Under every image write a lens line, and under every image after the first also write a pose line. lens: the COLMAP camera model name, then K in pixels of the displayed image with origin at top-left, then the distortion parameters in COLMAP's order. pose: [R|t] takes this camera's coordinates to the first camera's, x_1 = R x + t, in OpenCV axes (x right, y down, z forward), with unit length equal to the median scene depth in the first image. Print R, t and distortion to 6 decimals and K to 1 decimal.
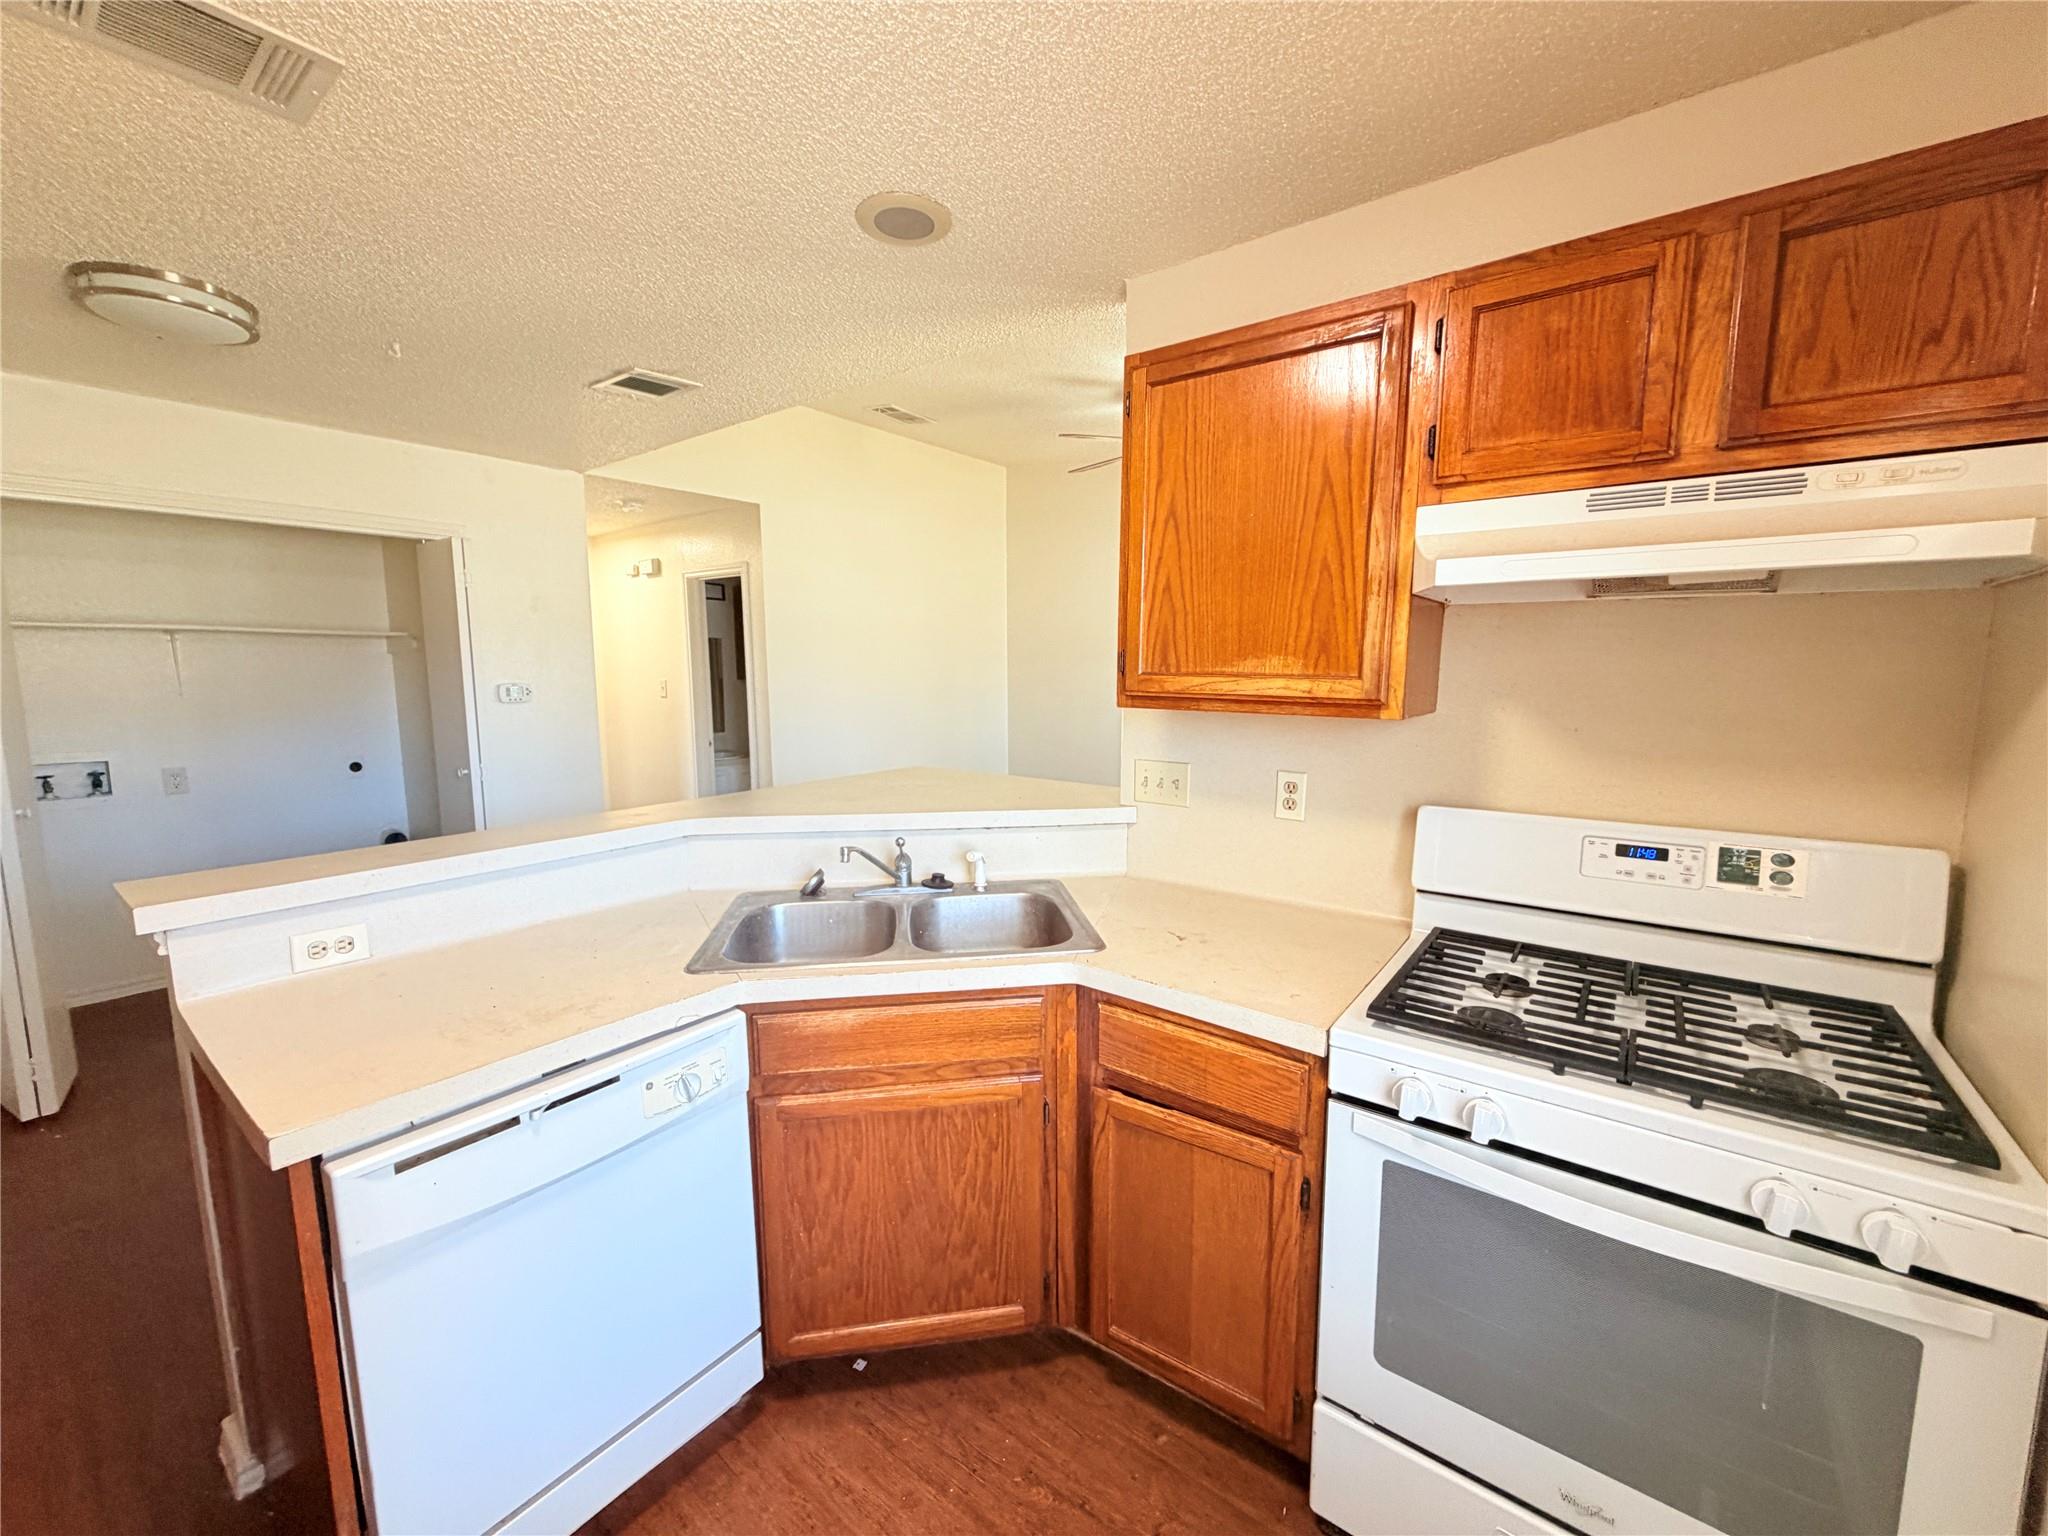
lens RADIAL K [[818.1, 0, 1019.7], [0, 818.1, 769.7], [0, 0, 1]] dist [0.000038, 0.000299]
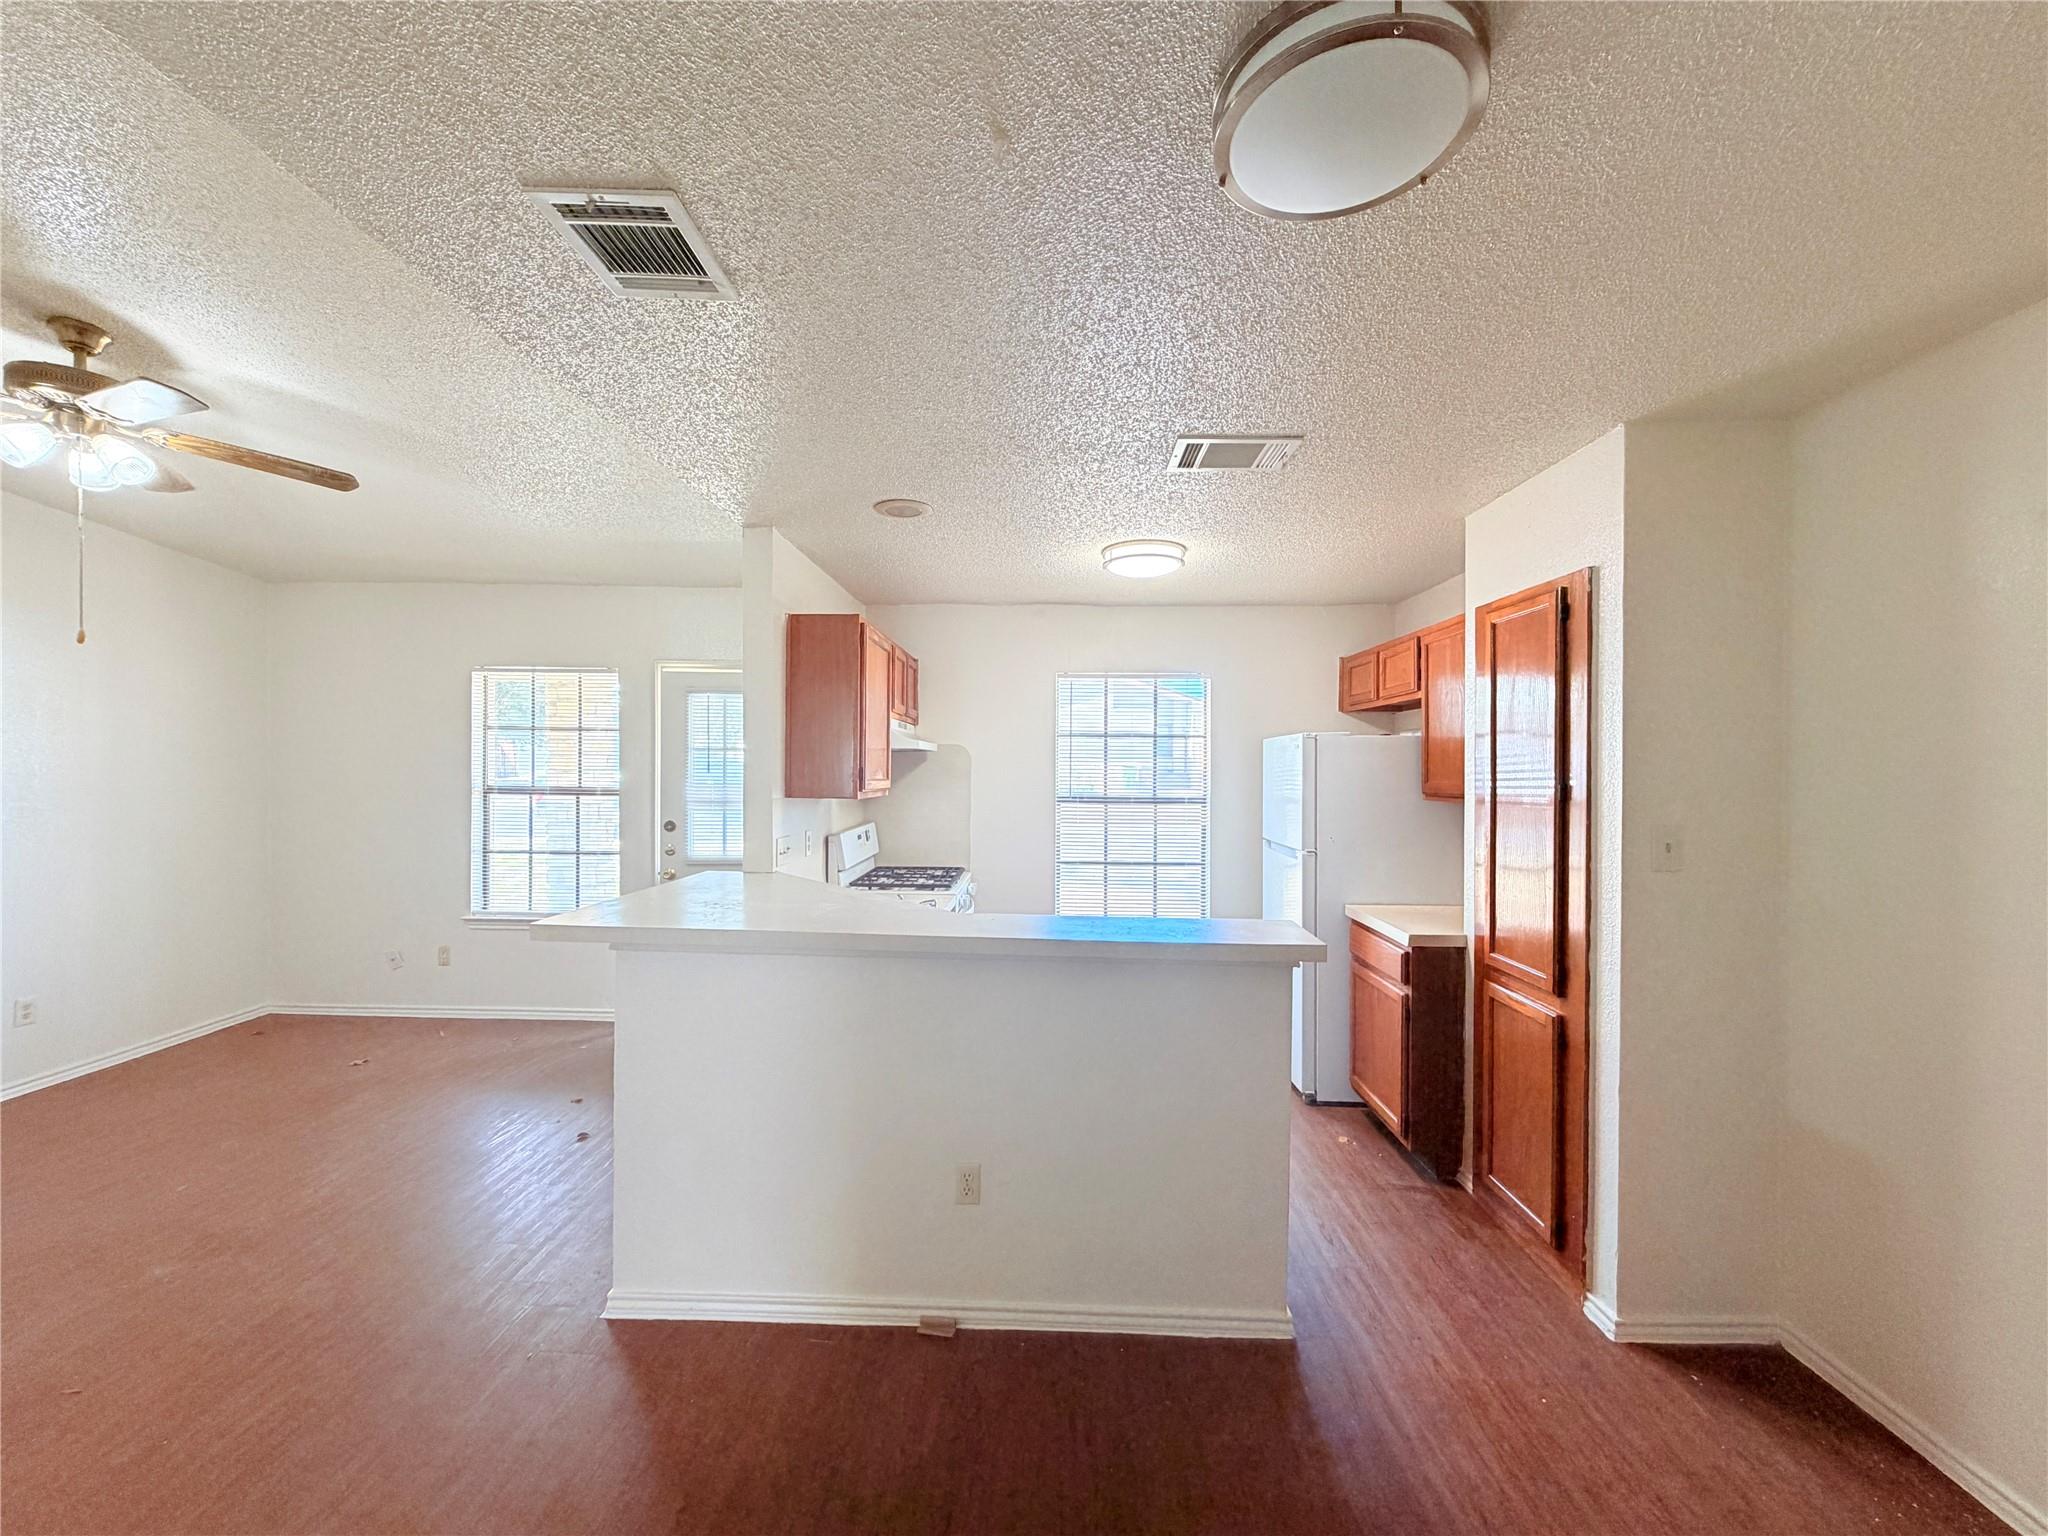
lens RADIAL K [[818.1, 0, 1019.7], [0, 818.1, 769.7], [0, 0, 1]] dist [0.000038, 0.000299]
pose [[-0.580060, -0.006747, 0.814546, -1.890430], [0.097136, 0.992258, 0.077392, -0.298839], [-0.808762, 0.124014, -0.574913, 2.125626]]
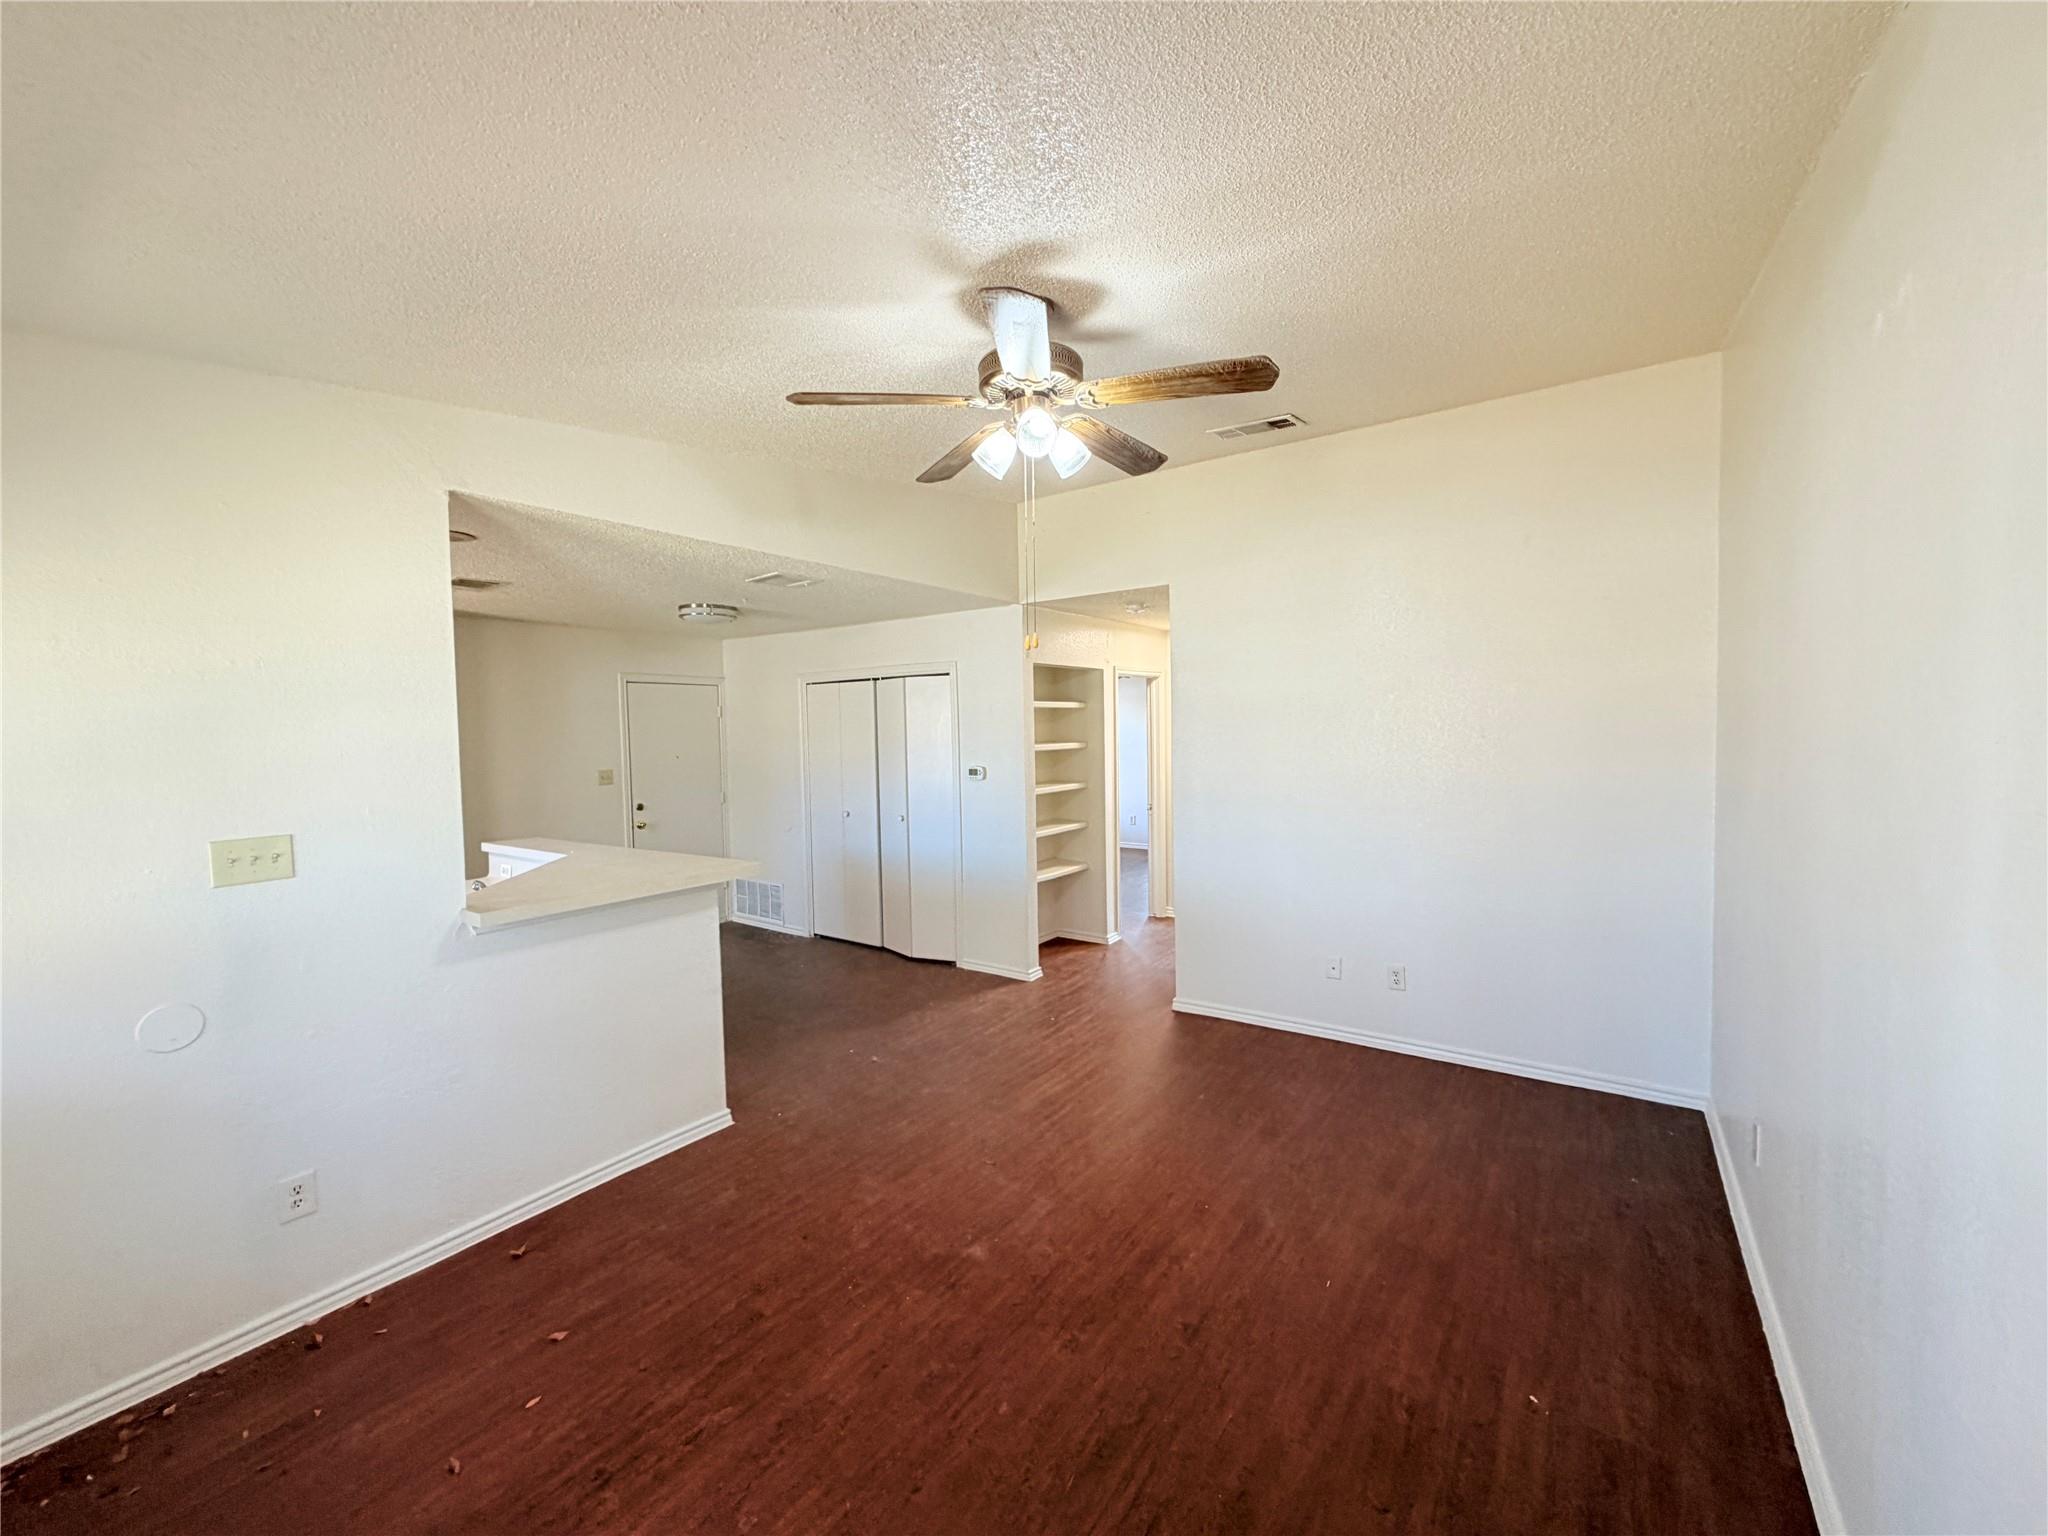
lens RADIAL K [[818.1, 0, 1019.7], [0, 818.1, 769.7], [0, 0, 1]] dist [0.000038, 0.000299]
pose [[0.045116, 0.052426, -0.997605, 2.014789], [-0.105351, 0.993303, 0.047435, -0.446489], [0.993411, 0.102959, 0.050337, 2.579871]]
